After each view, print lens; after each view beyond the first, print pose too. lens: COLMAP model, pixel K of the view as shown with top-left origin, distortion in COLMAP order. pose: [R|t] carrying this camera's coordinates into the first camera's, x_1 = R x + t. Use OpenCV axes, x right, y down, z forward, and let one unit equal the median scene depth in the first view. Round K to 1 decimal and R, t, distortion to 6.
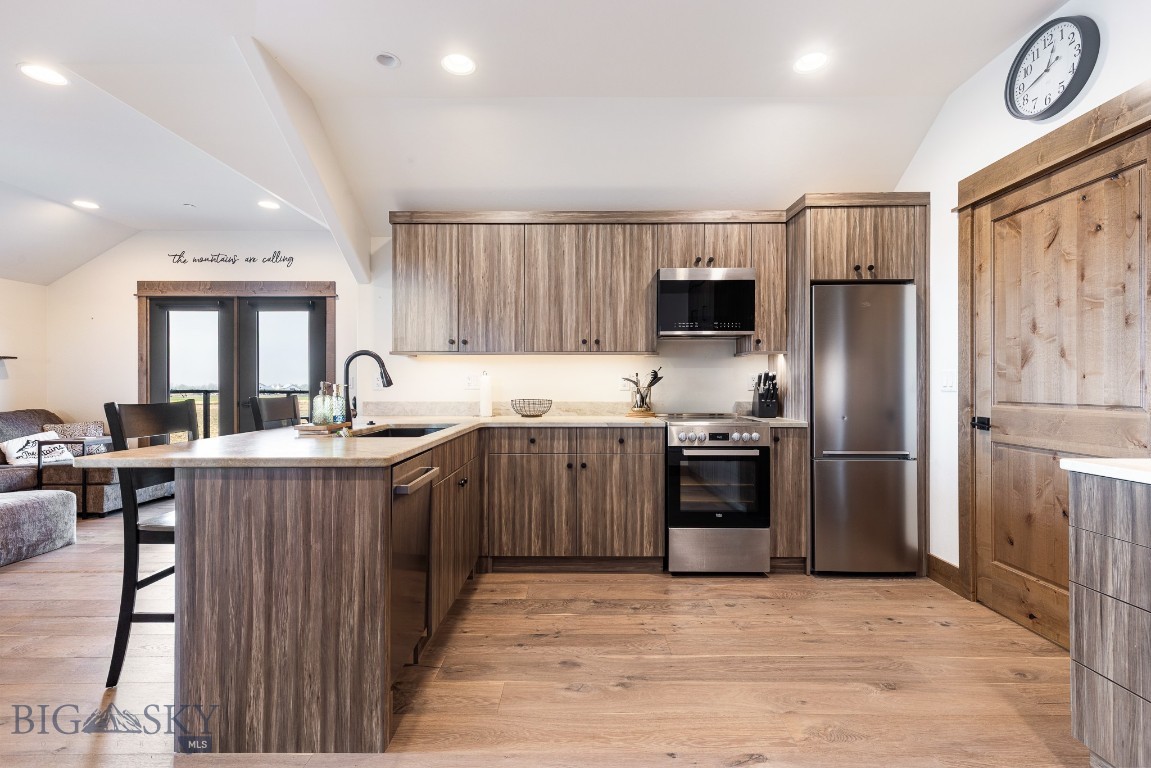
lens RADIAL K [[521.3, 0, 571.1], [0, 521.3, 382.5], [0, 0, 1]] dist [0.002805, 0.001104]
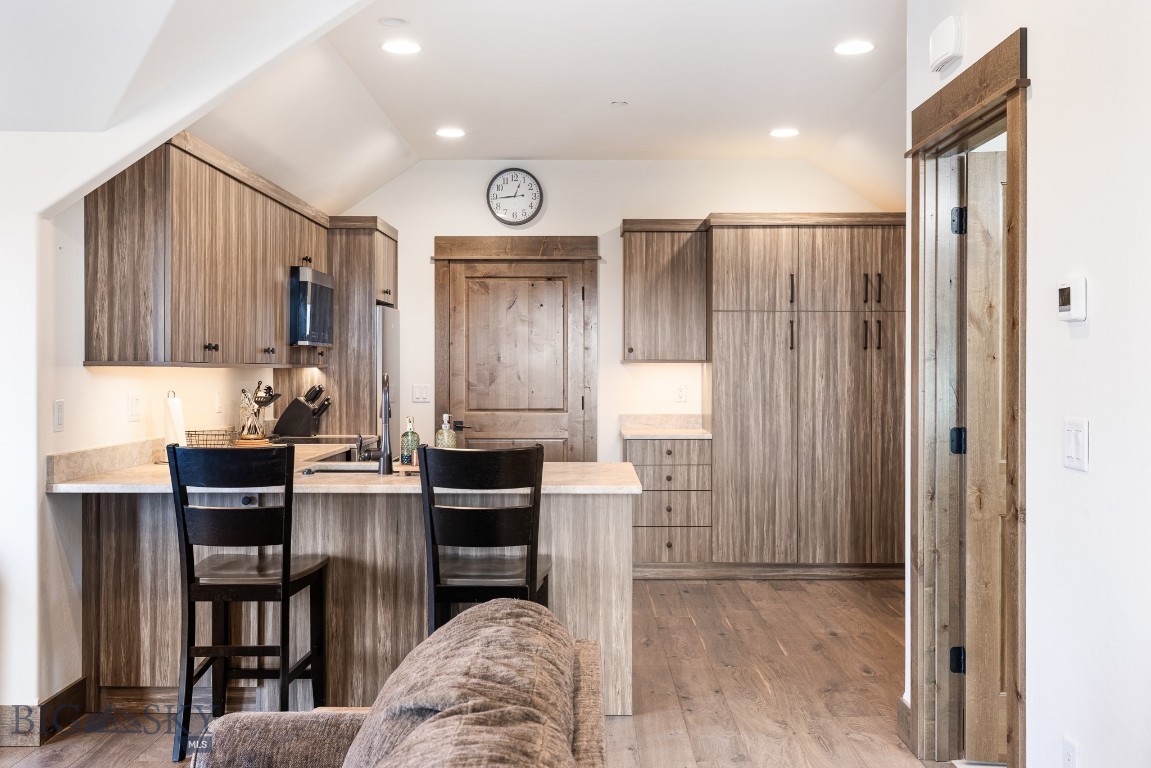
lens RADIAL K [[1116.1, 0, 578.7], [0, 1116.1, 373.9], [0, 0, 1]] dist [0.012025, 0.000000]
pose [[-0.006882, -0.004781, 0.999965, -1.780250], [-0.007328, 0.999962, 0.004730, -0.060231], [-0.999949, -0.007295, -0.006917, 0.605248]]
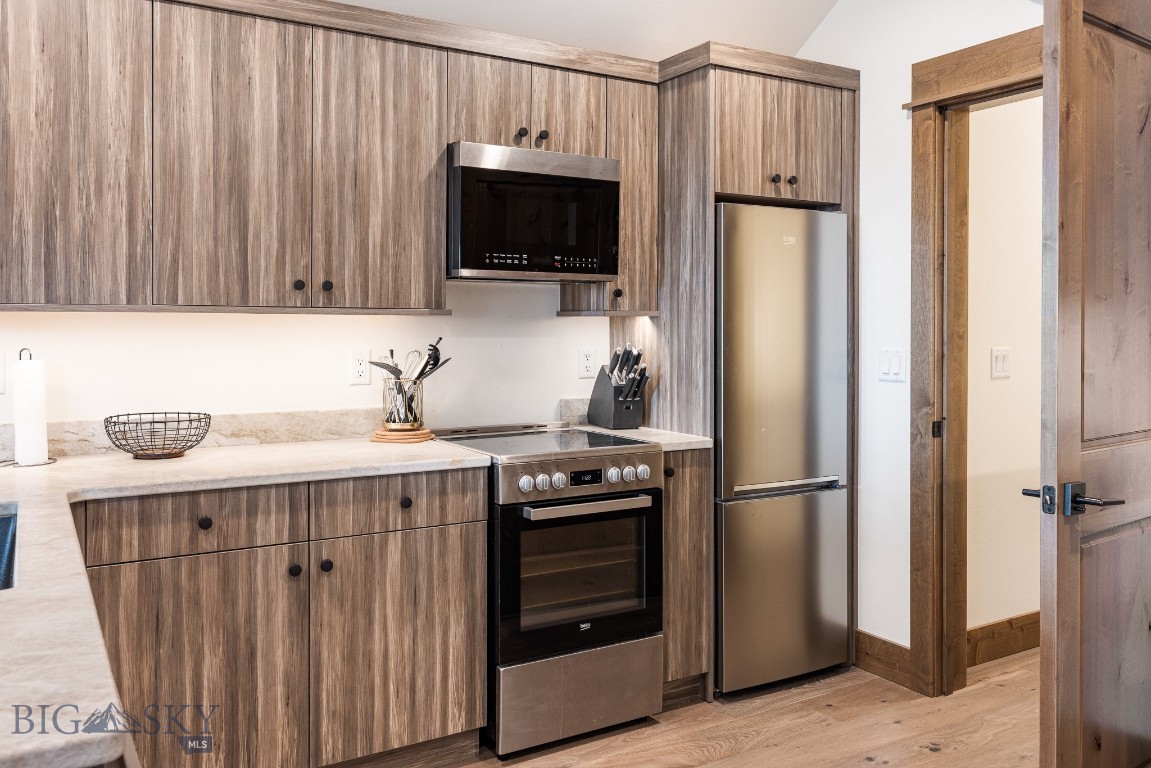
lens RADIAL K [[931.2, 0, 580.2], [0, 931.2, 332.3], [0, 0, 1]] dist [0.002851, 0.003069]
pose [[0.846885, -0.001325, 0.531774, -0.216588], [-0.003763, 0.999957, 0.008484, -0.049469], [-0.531762, -0.009187, 0.846844, 0.203034]]
